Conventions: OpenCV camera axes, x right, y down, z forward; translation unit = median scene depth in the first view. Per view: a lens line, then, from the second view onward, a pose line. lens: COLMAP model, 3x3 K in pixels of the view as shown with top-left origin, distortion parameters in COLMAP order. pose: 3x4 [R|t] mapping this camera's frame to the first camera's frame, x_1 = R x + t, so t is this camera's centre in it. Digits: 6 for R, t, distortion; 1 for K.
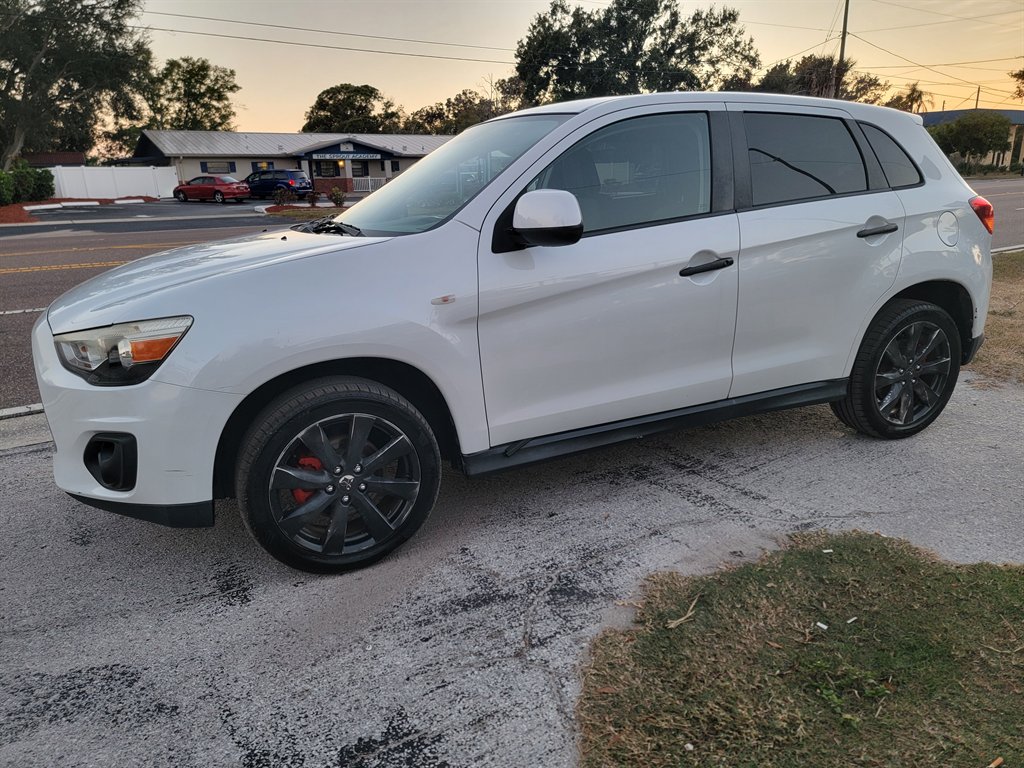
lens RADIAL K [[709.7, 0, 503.8], [0, 709.7, 391.0], [0, 0, 1]] dist [0.077045, -0.066521]
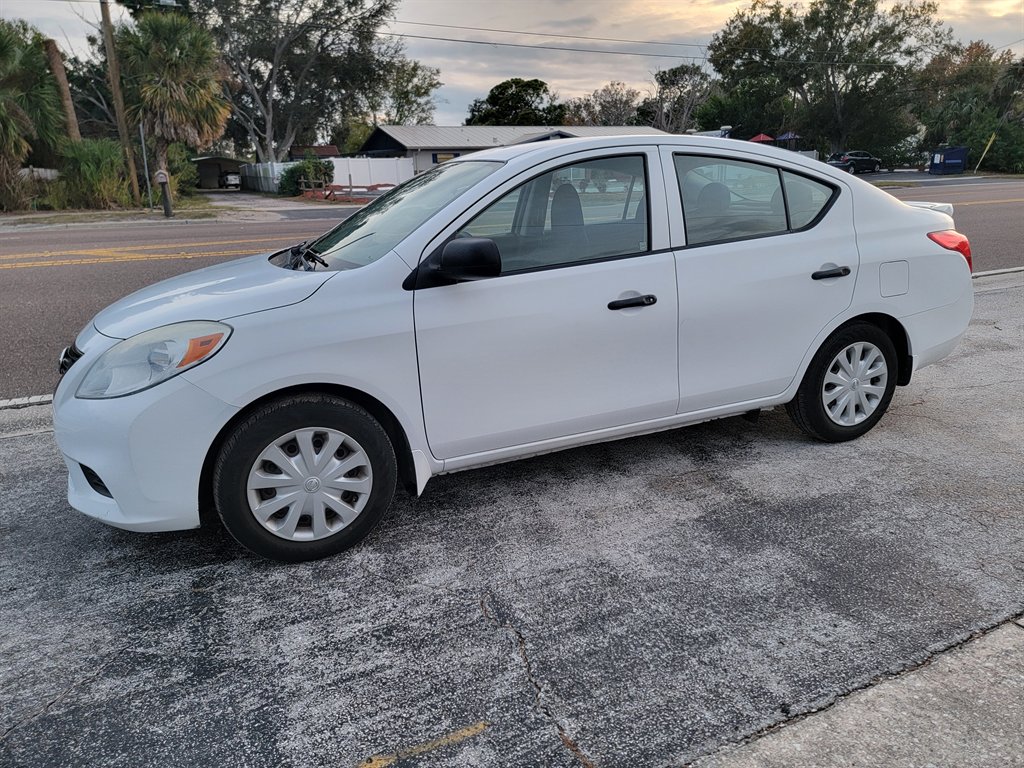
lens RADIAL K [[709.7, 0, 509.9], [0, 709.7, 390.9], [0, 0, 1]] dist [0.077045, -0.066521]
pose [[0.991975, 0.038876, -0.120313, -0.144397], [-0.037276, 0.999184, 0.015523, 0.032216], [0.120818, -0.010914, 0.992615, -0.103981]]
